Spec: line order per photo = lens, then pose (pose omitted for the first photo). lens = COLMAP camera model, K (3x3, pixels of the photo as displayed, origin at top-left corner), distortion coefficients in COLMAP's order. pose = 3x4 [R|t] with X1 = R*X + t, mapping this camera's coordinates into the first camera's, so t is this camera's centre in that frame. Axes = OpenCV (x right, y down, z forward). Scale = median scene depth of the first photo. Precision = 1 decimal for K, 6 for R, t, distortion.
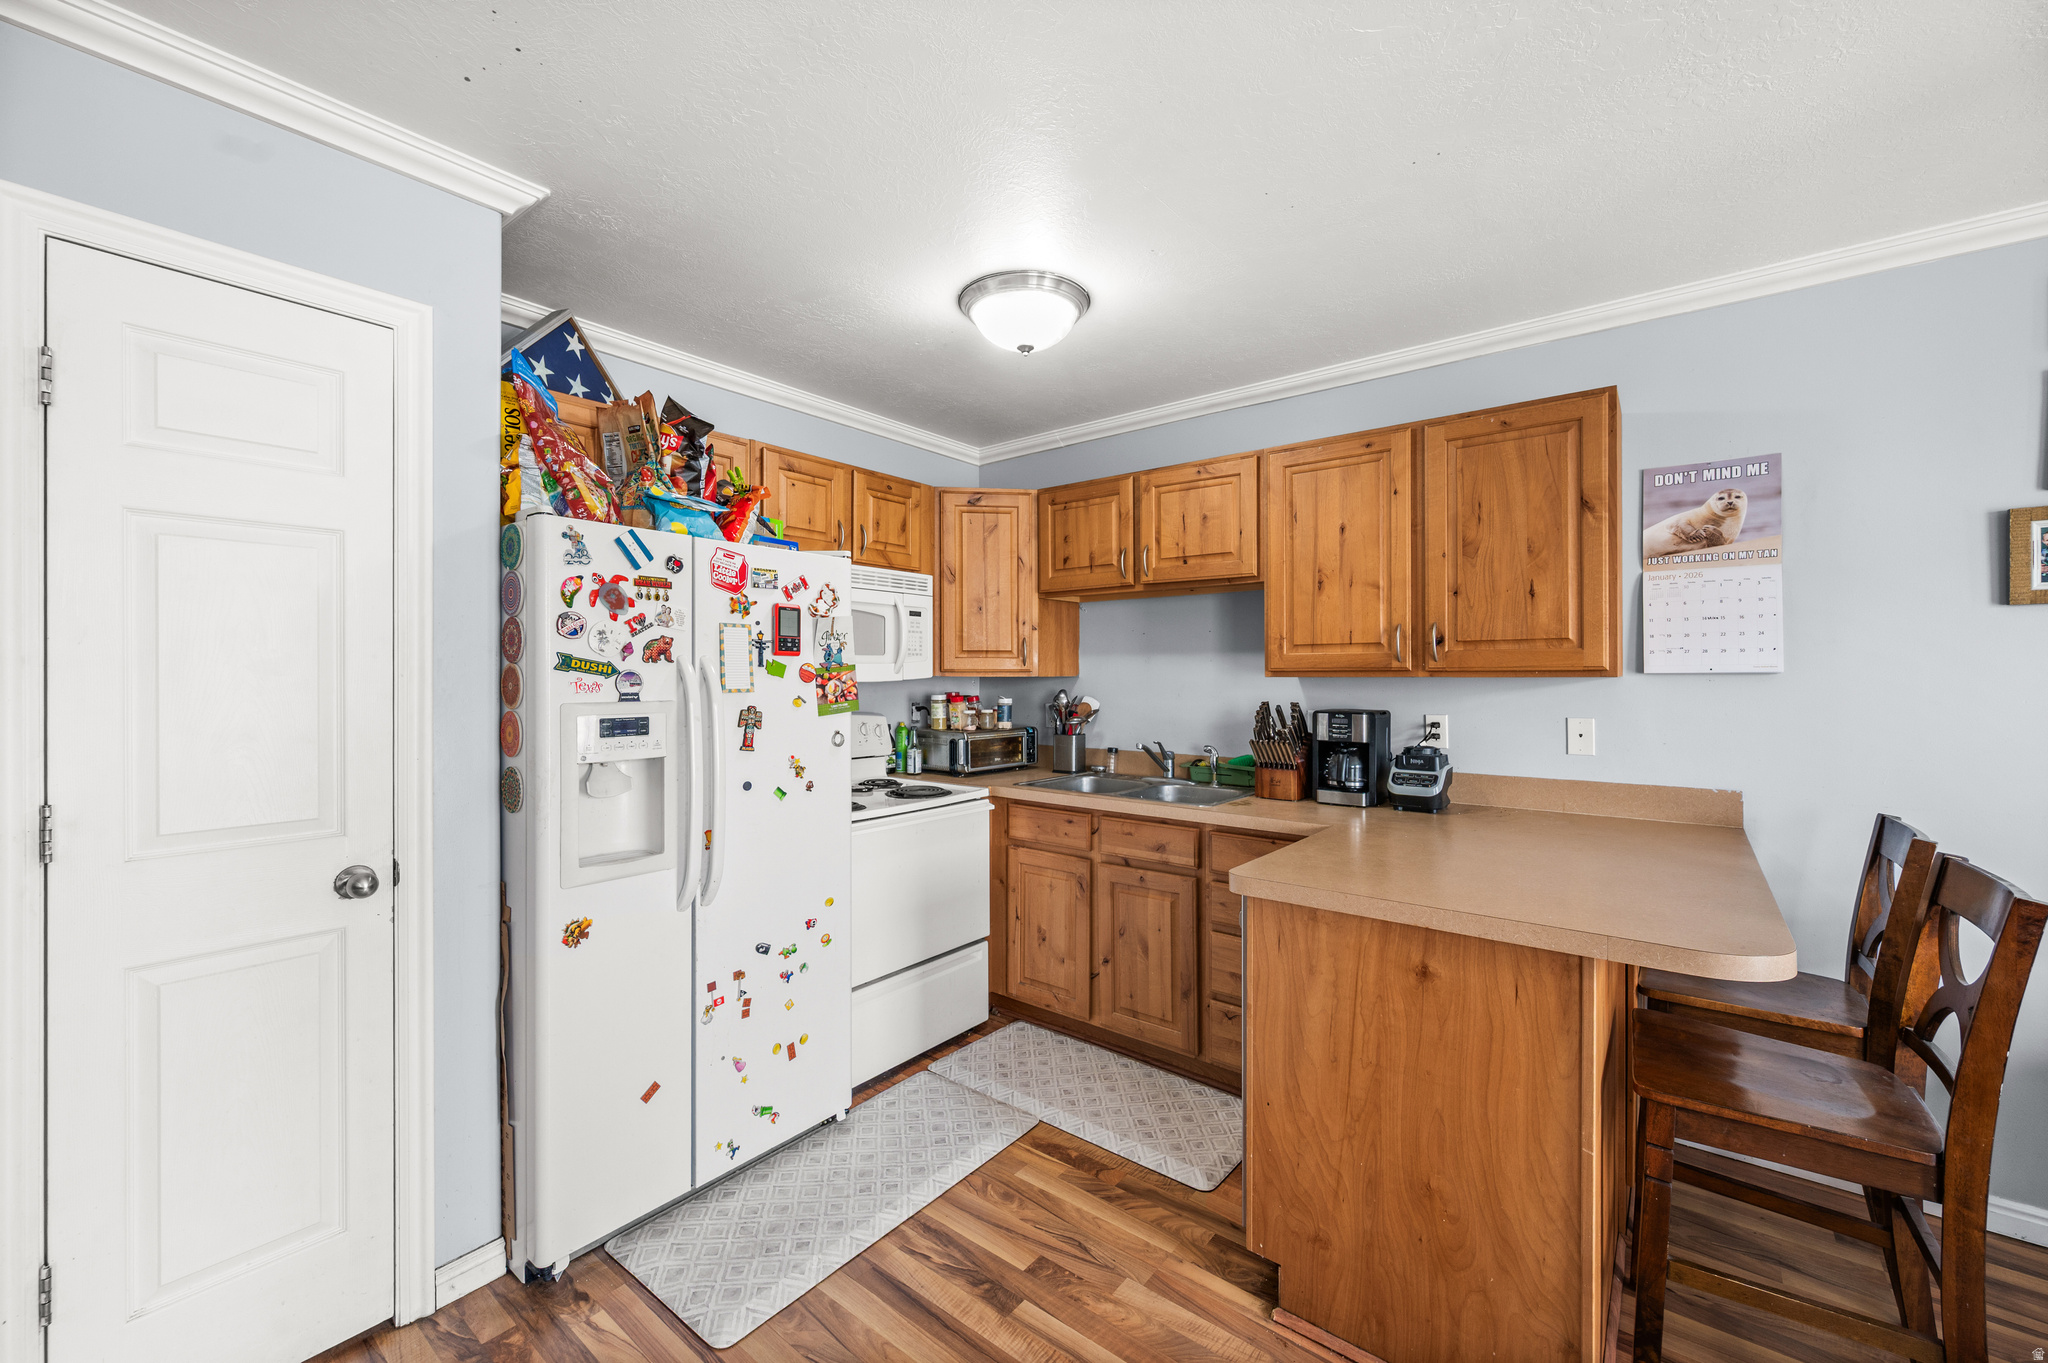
lens RADIAL K [[809.5, 0, 1011.5], [0, 809.5, 716.4], [0, 0, 1]] dist [-0.000247, -0.000271]
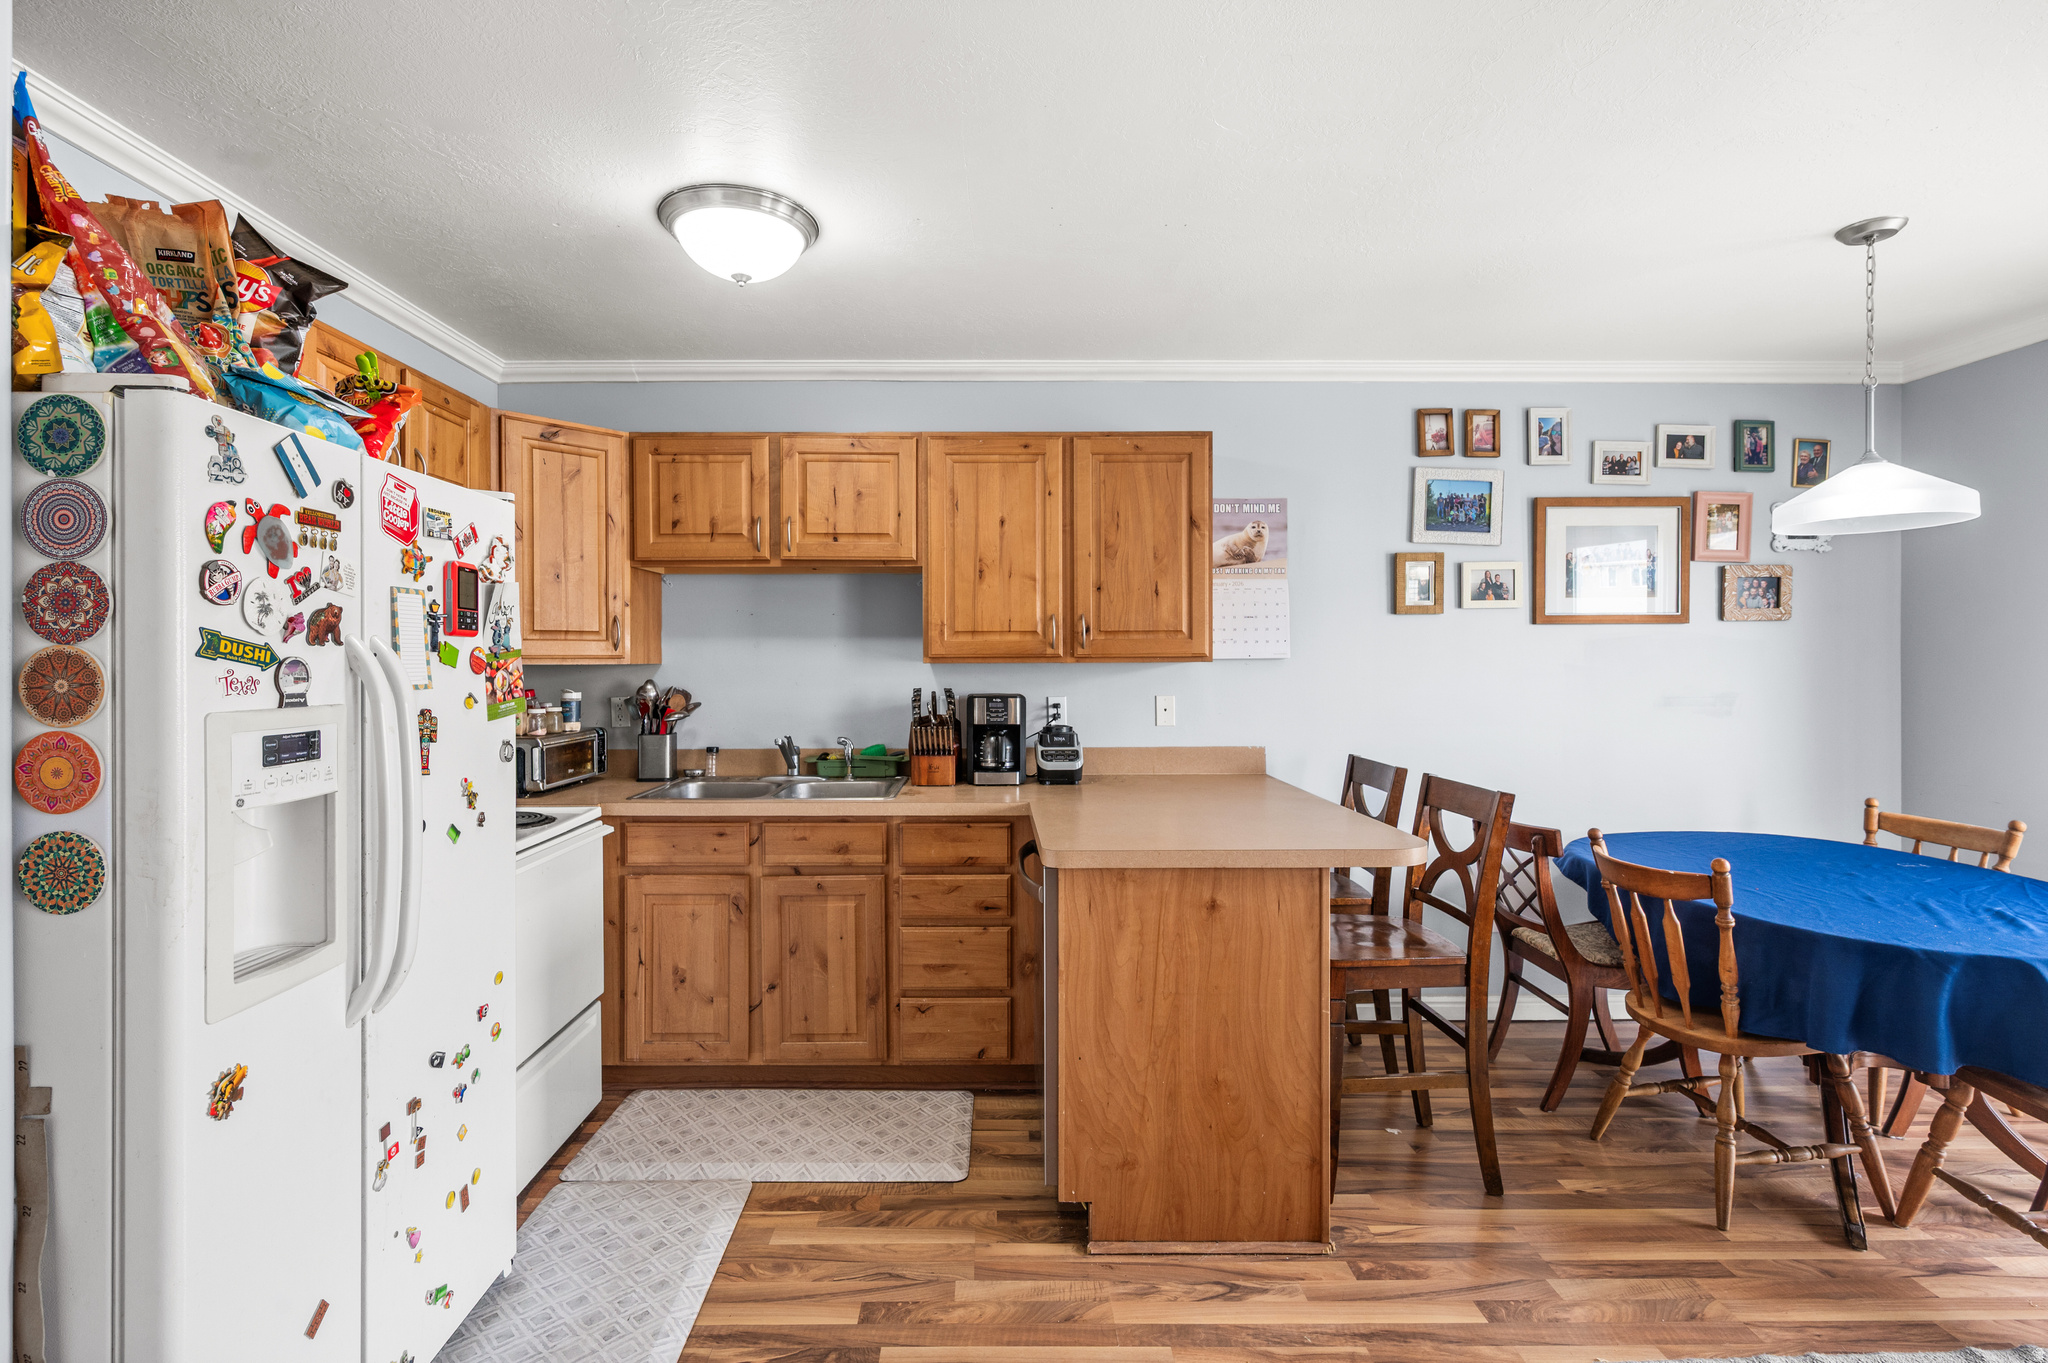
lens RADIAL K [[910.6, 0, 1023.4], [0, 910.6, 714.1], [0, 0, 1]] dist [0.001079, 0.000023]
pose [[0.778559, -0.039901, 0.626302, -0.368906], [0.035278, 0.999181, 0.019802, -0.005469], [-0.626579, 0.006678, 0.779329, 0.073518]]
